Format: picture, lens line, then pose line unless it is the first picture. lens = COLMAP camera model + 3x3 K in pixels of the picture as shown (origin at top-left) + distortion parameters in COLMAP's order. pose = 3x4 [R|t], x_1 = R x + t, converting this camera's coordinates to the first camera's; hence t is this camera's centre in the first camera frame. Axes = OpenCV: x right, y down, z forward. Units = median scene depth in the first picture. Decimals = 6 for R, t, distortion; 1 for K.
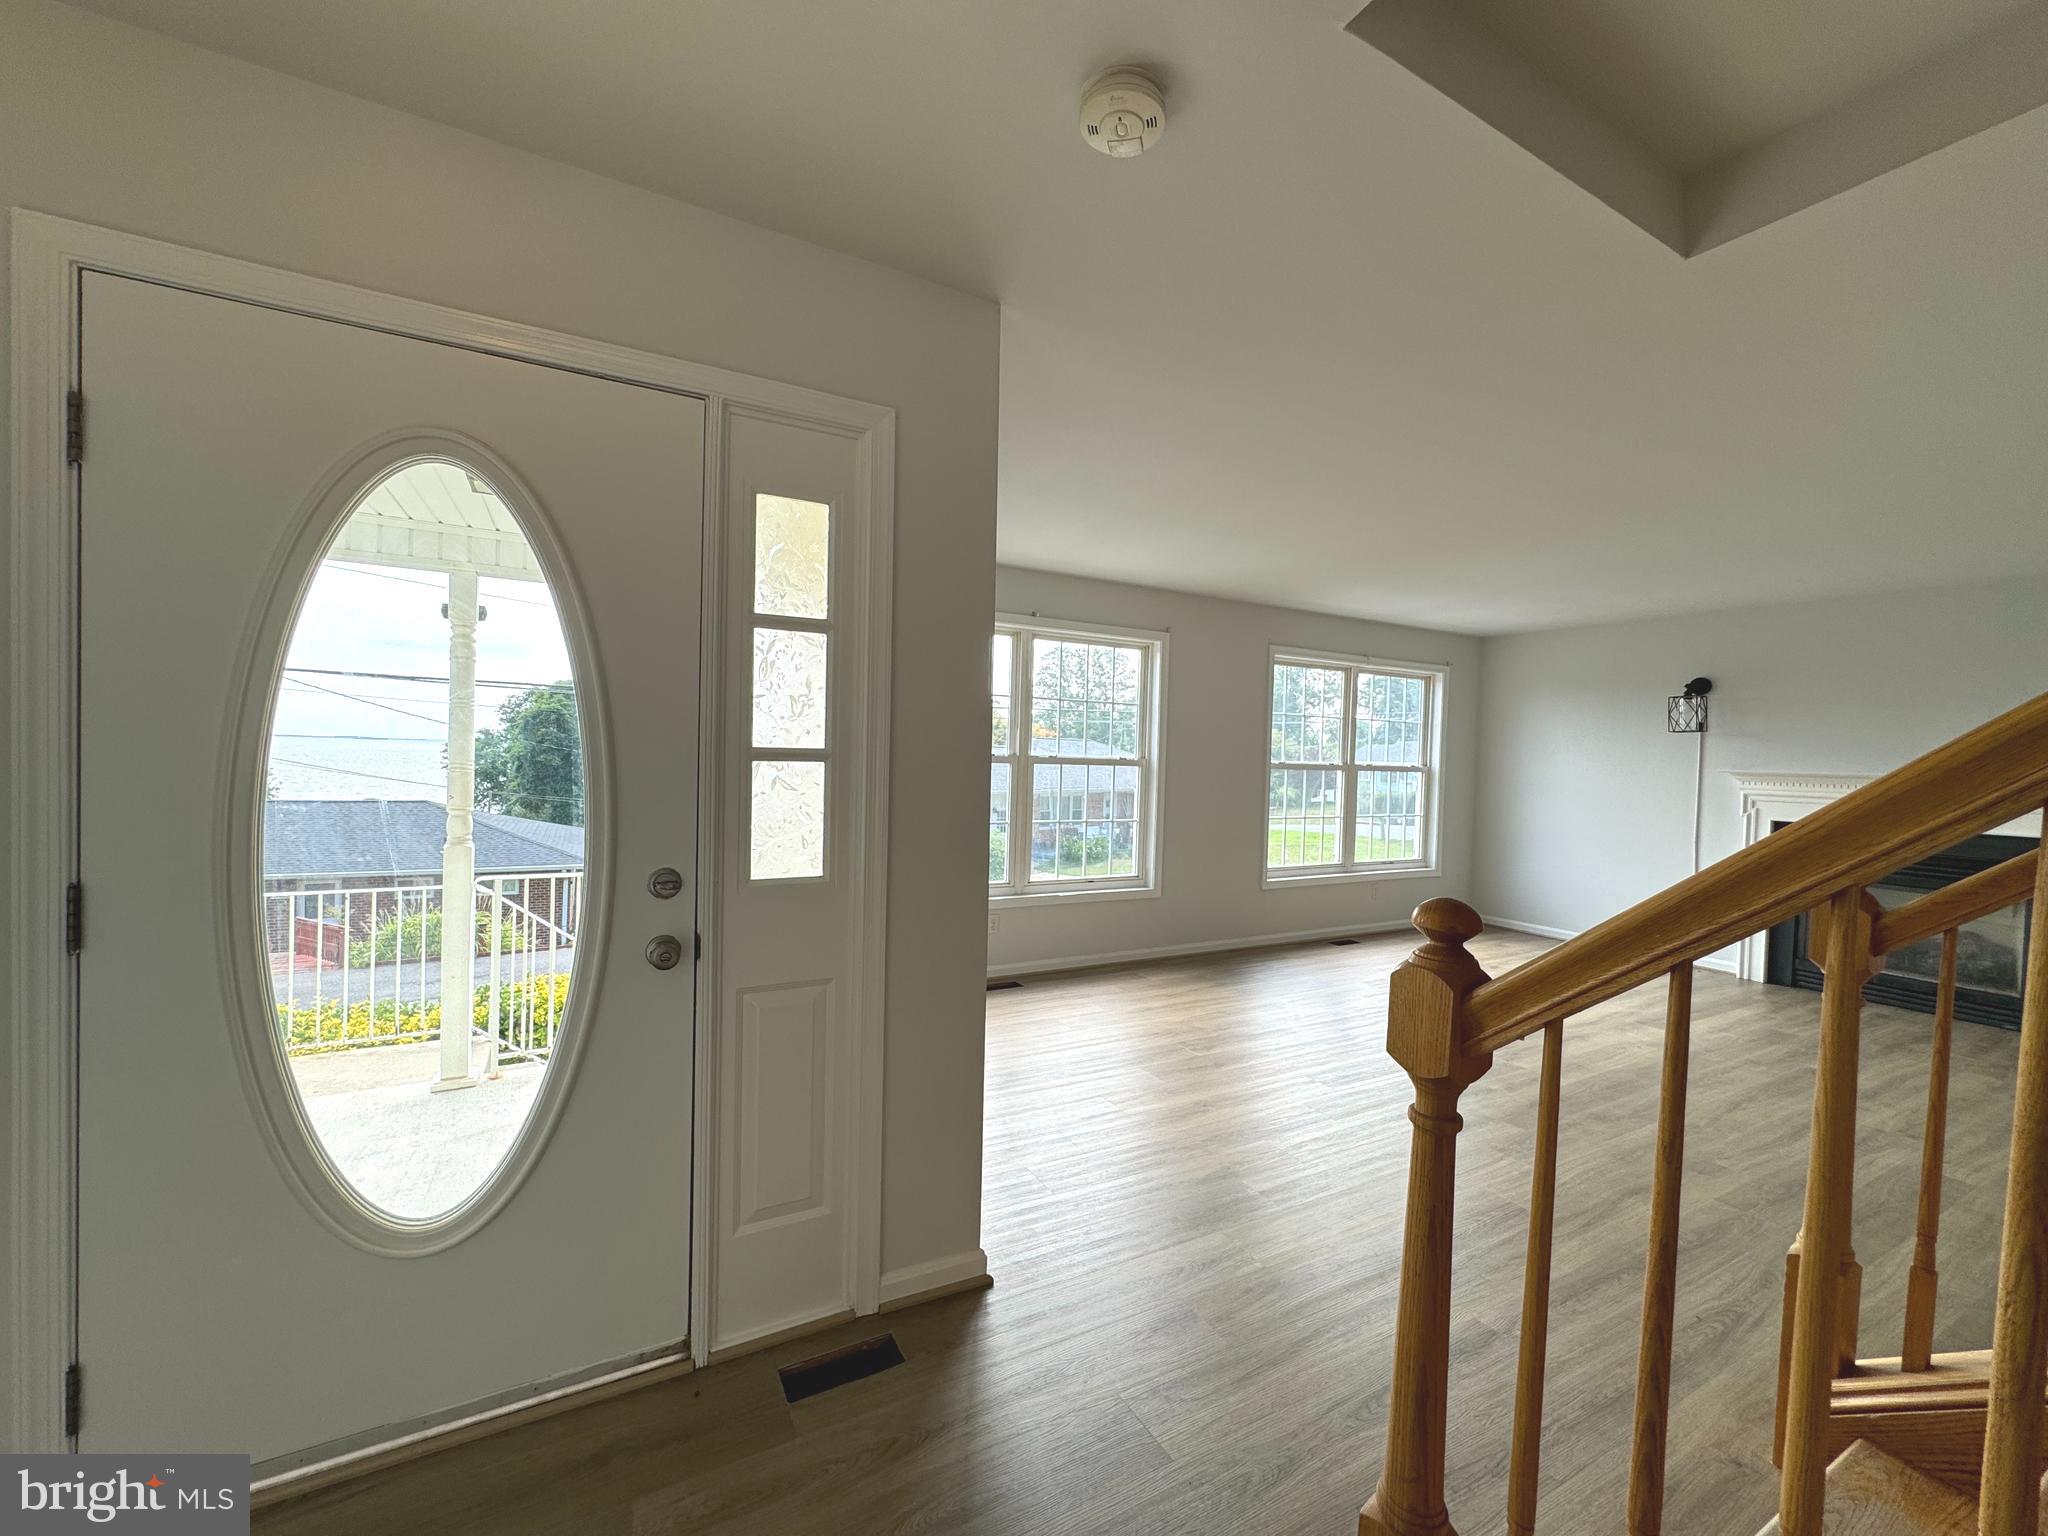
lens RADIAL K [[821.1, 0, 1024.0], [0, 821.1, 768.0], [0, 0, 1]] dist [-0.000977, 0.000118]
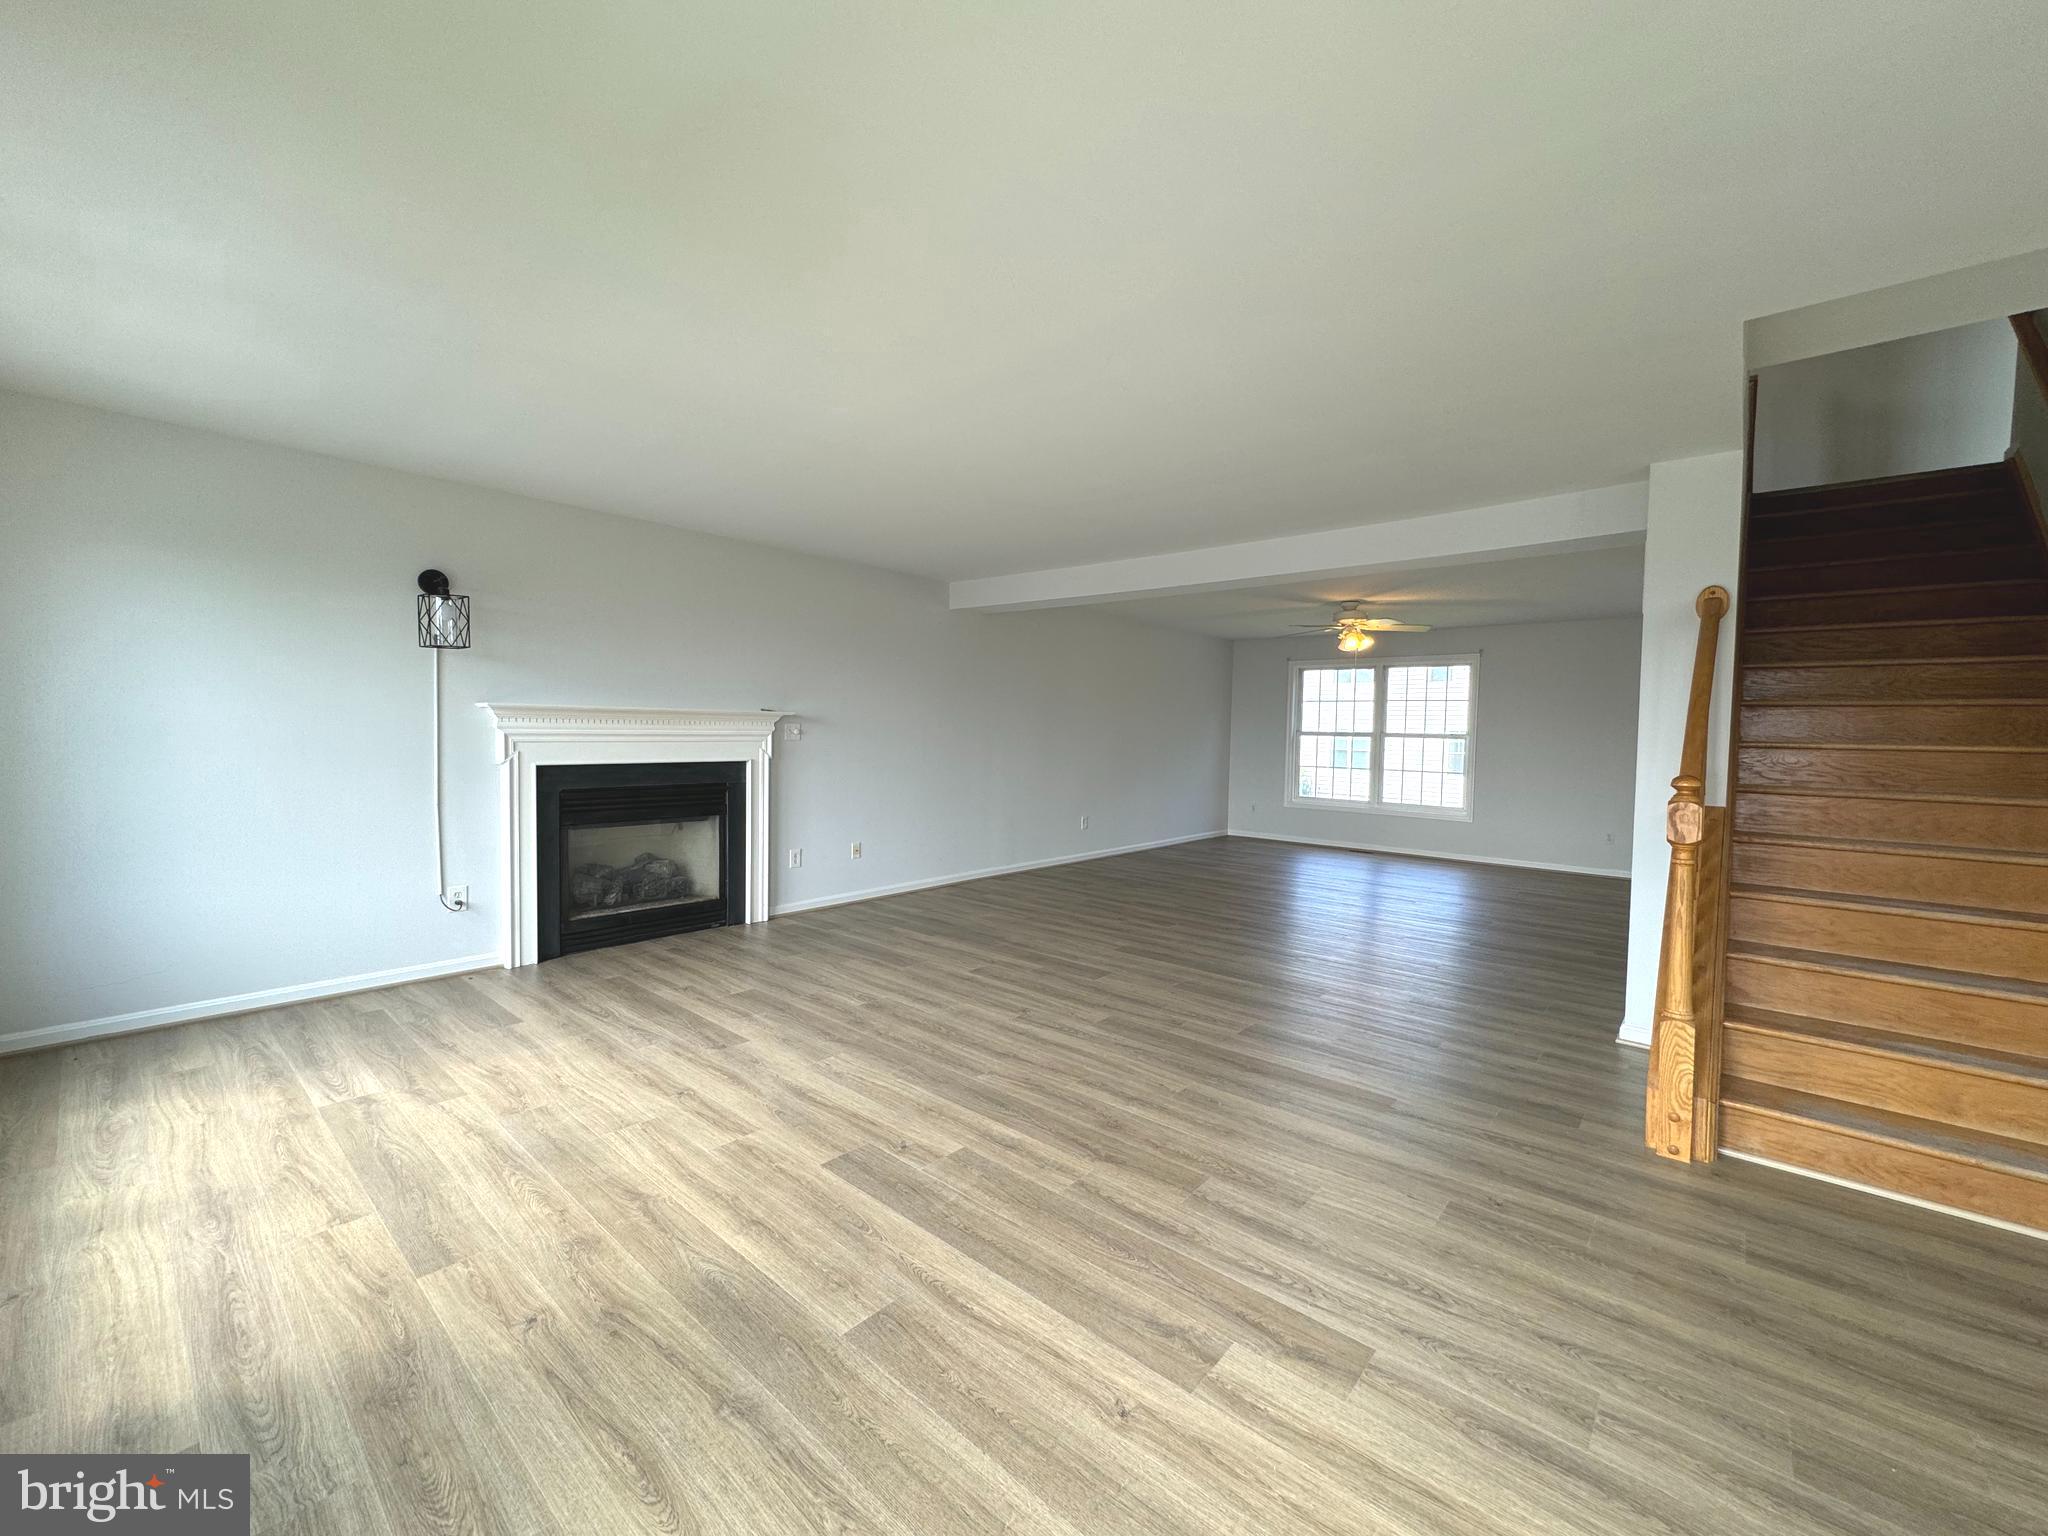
lens RADIAL K [[821.1, 0, 1024.0], [0, 821.1, 768.0], [0, 0, 1]] dist [-0.000977, 0.000118]
pose [[-0.345268, -0.078980, 0.935175, -0.014905], [-0.013396, 0.996766, 0.079236, -0.003612], [-0.938409, 0.014830, -0.345209, 0.753075]]
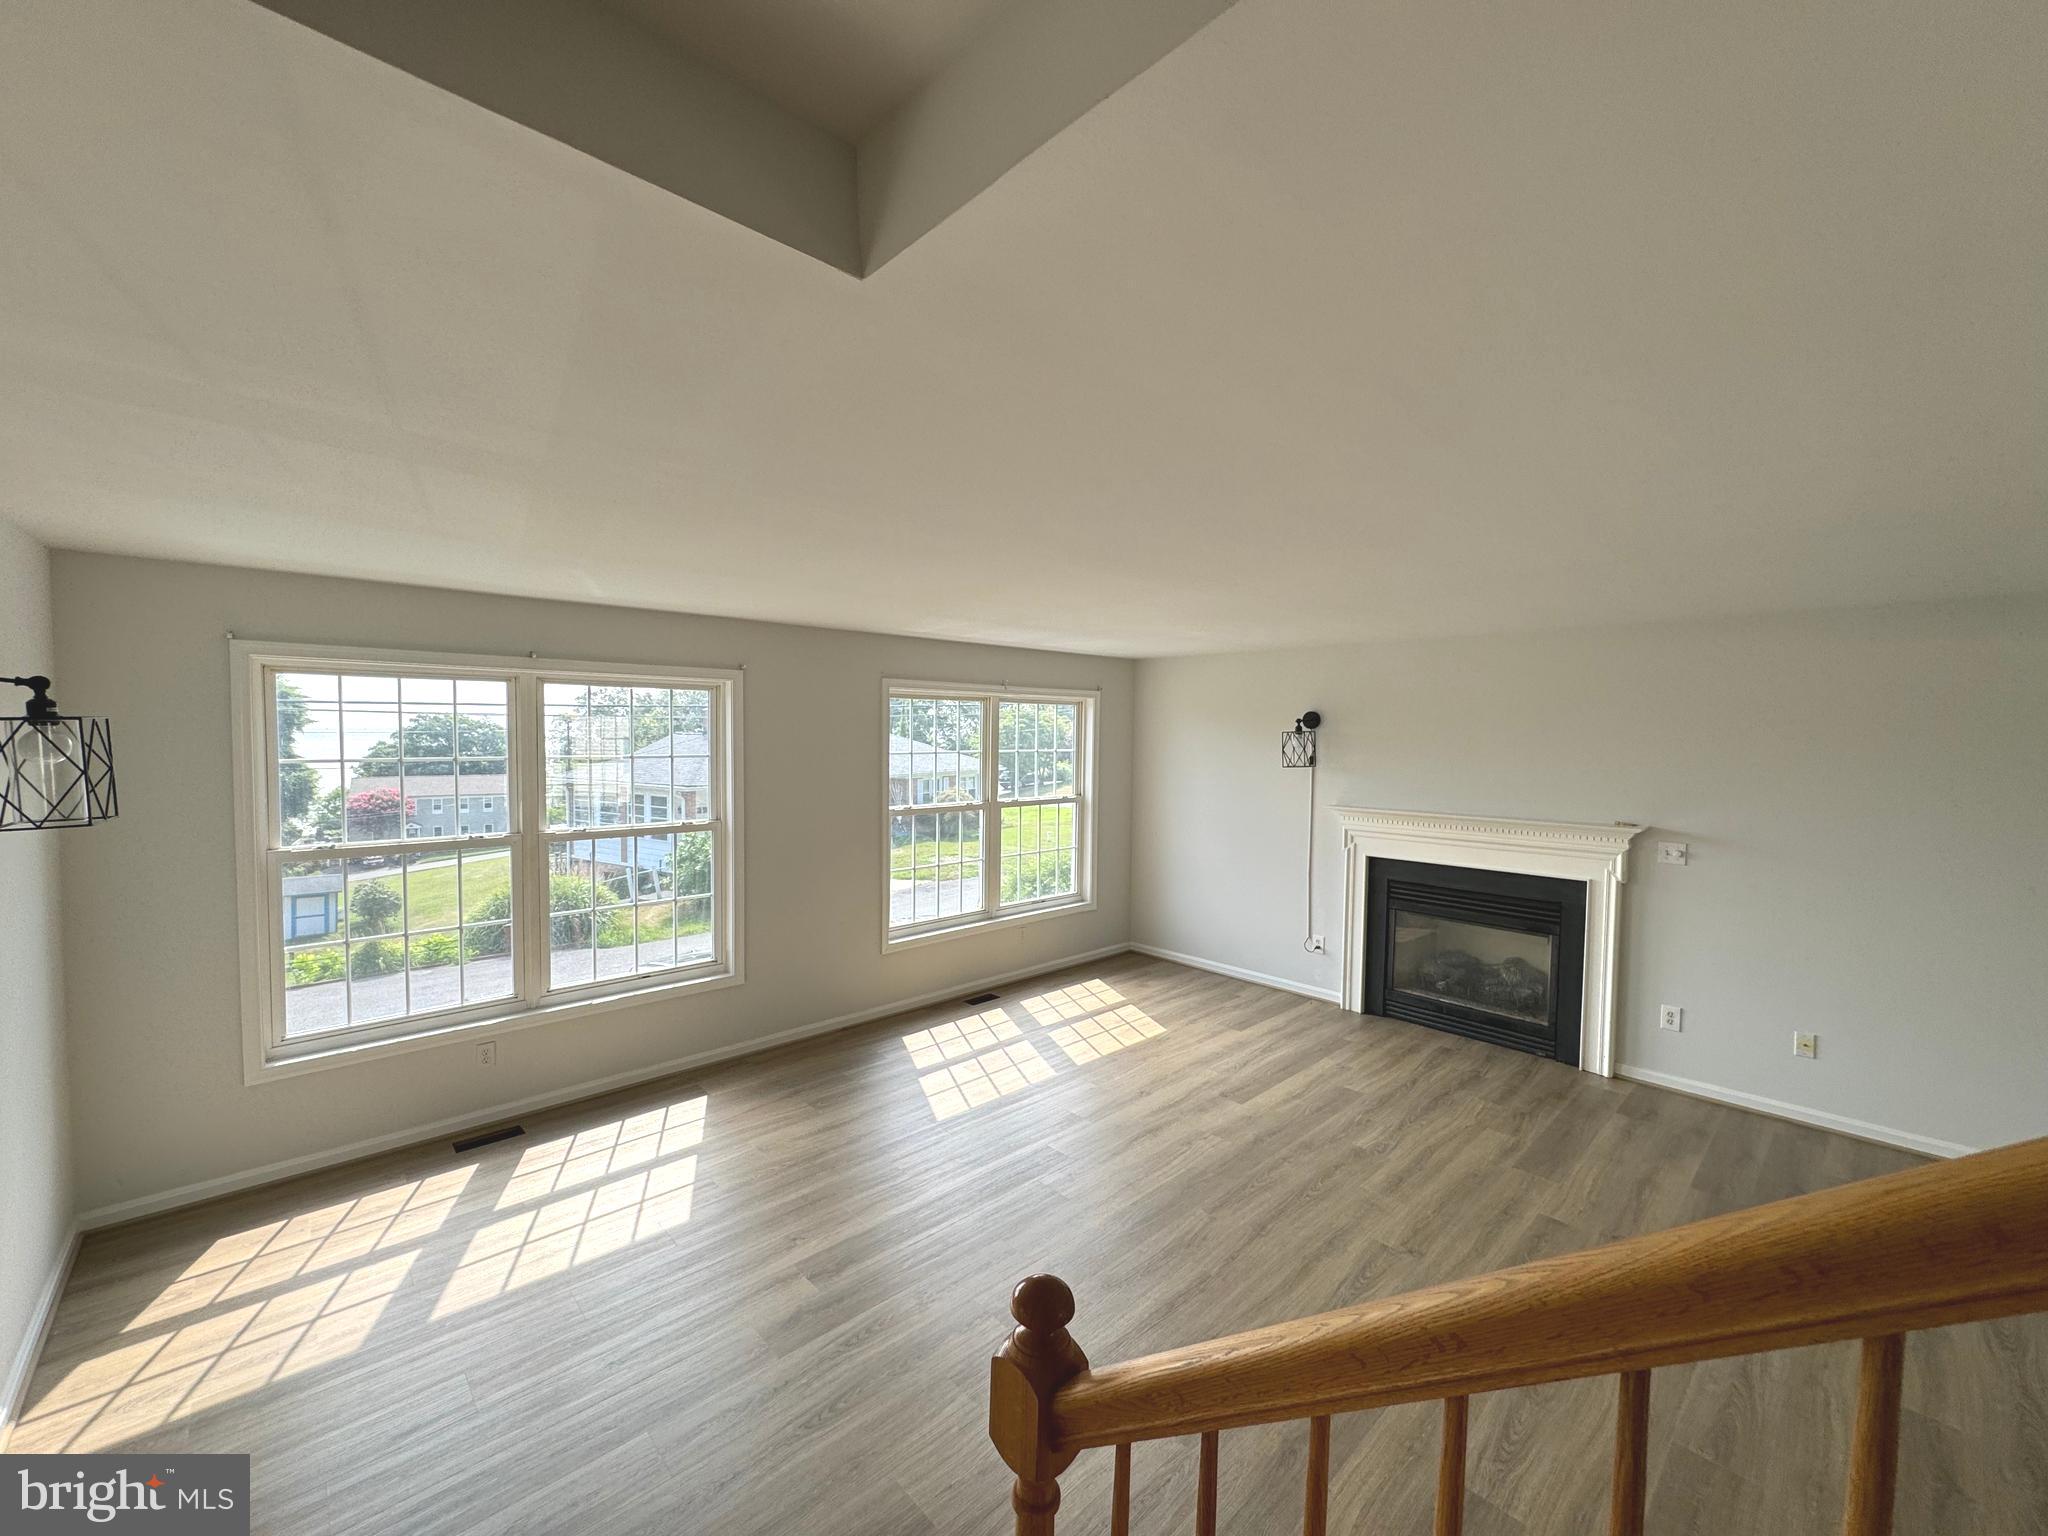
lens RADIAL K [[821.1, 0, 1024.0], [0, 821.1, 768.0], [0, 0, 1]] dist [-0.000977, 0.000118]
pose [[0.969164, -0.030659, 0.244503, 0.230685], [0.022827, 0.999133, 0.034804, -0.081771], [-0.245358, -0.028149, 0.969024, 0.108662]]
